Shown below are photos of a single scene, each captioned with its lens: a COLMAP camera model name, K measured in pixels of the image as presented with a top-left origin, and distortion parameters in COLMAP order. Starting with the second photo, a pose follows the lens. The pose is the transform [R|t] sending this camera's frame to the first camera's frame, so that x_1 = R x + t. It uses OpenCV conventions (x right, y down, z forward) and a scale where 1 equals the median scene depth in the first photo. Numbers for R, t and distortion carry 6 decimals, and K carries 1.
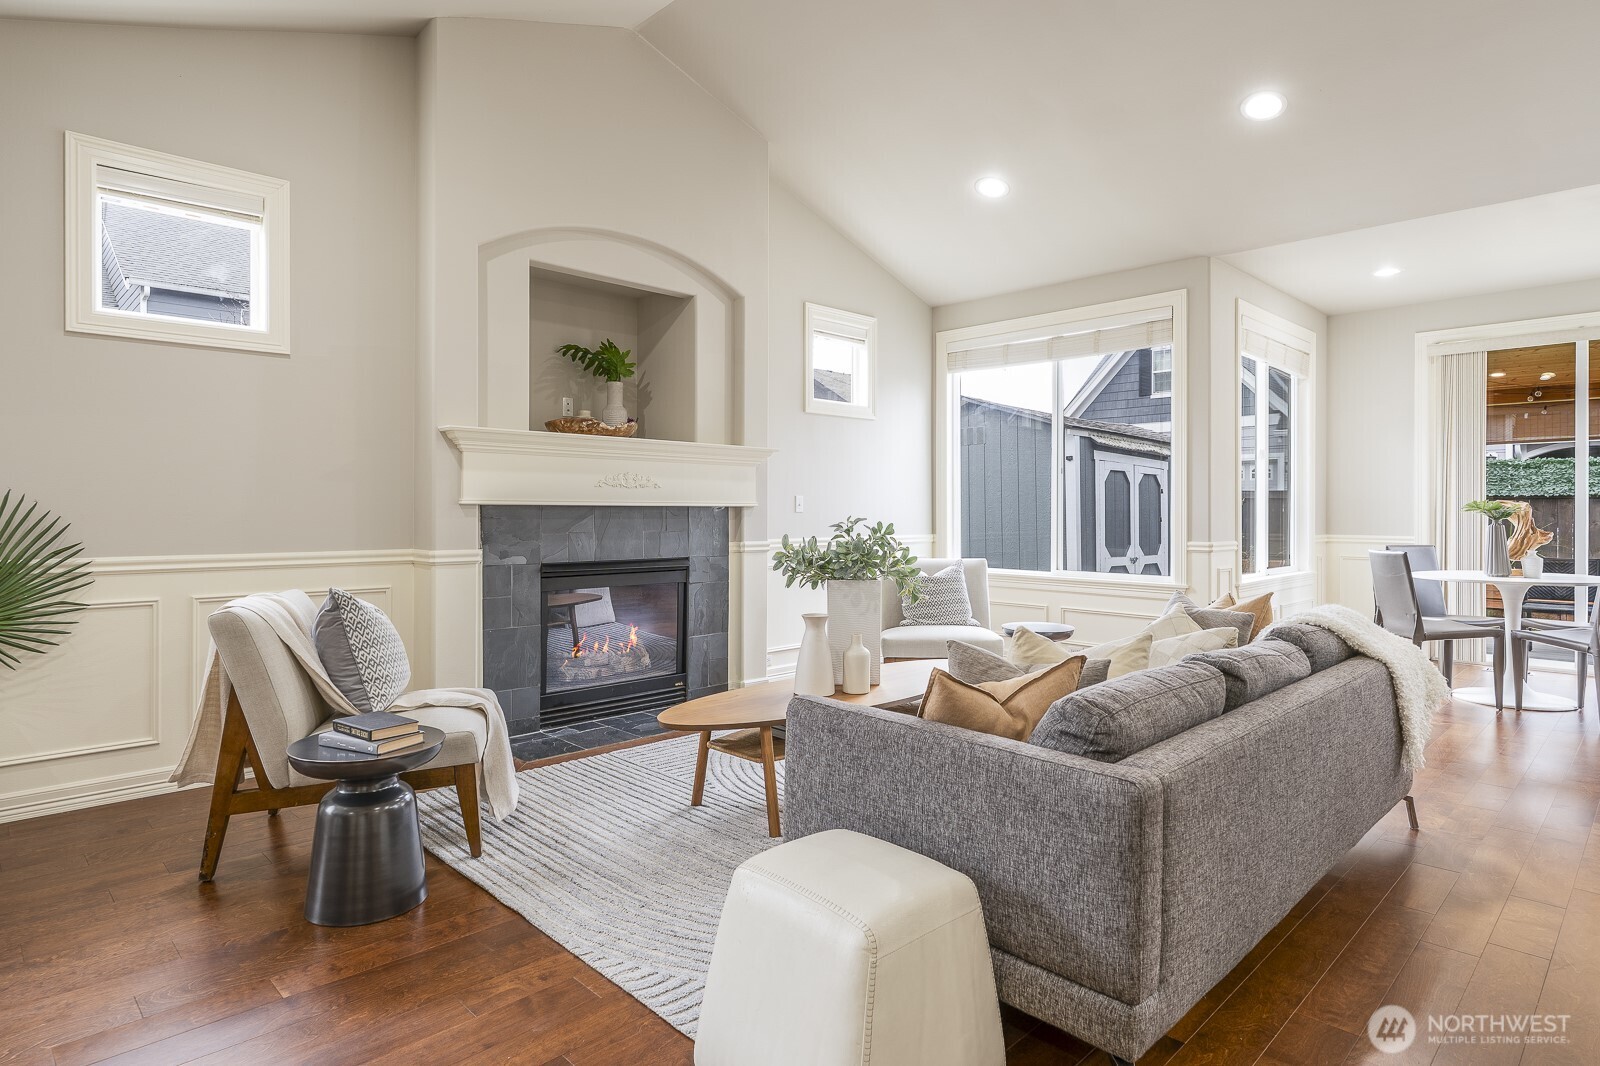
lens RADIAL K [[877.4, 0, 800.6], [0, 877.4, 510.6], [0, 0, 1]] dist [0.000500, 0.000149]
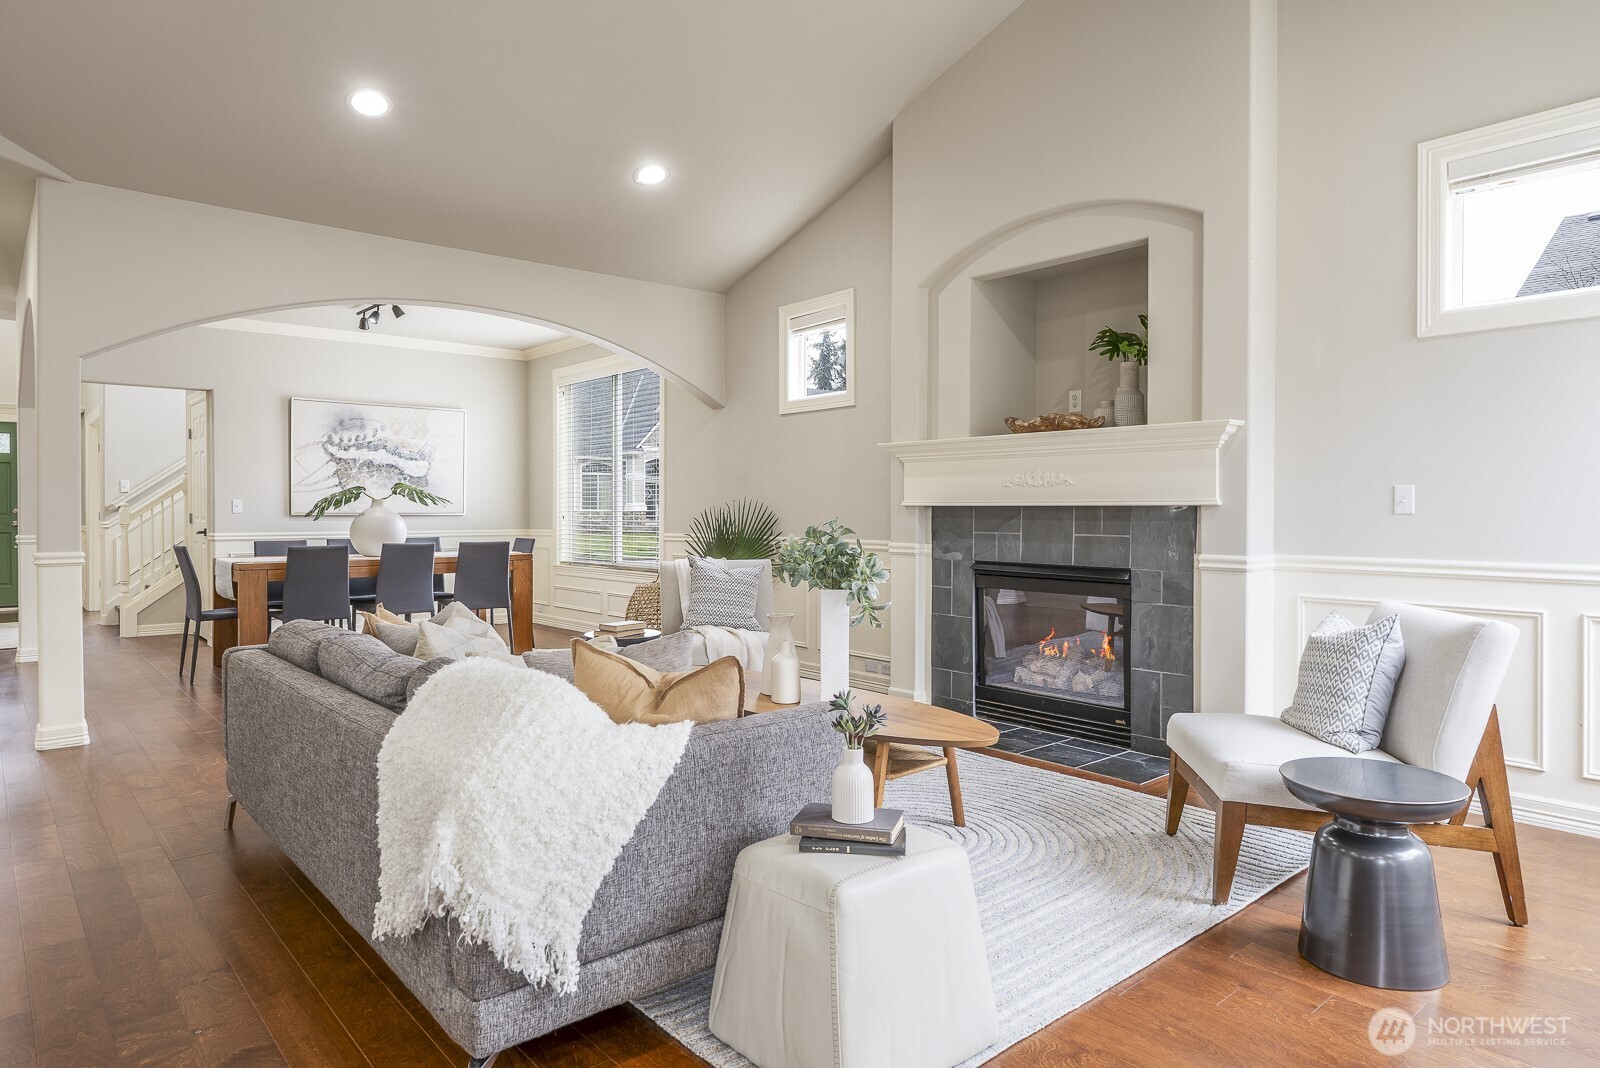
lens RADIAL K [[959.2, 0, 800.5], [0, 959.2, 517.5], [0, 0, 1]] dist [-0.000874, 0.000029]
pose [[-0.060064, 0.005301, -0.998180, 0.814699], [-0.001789, 0.999984, 0.005418, 0.001852], [0.998193, 0.002112, -0.060054, 0.797072]]
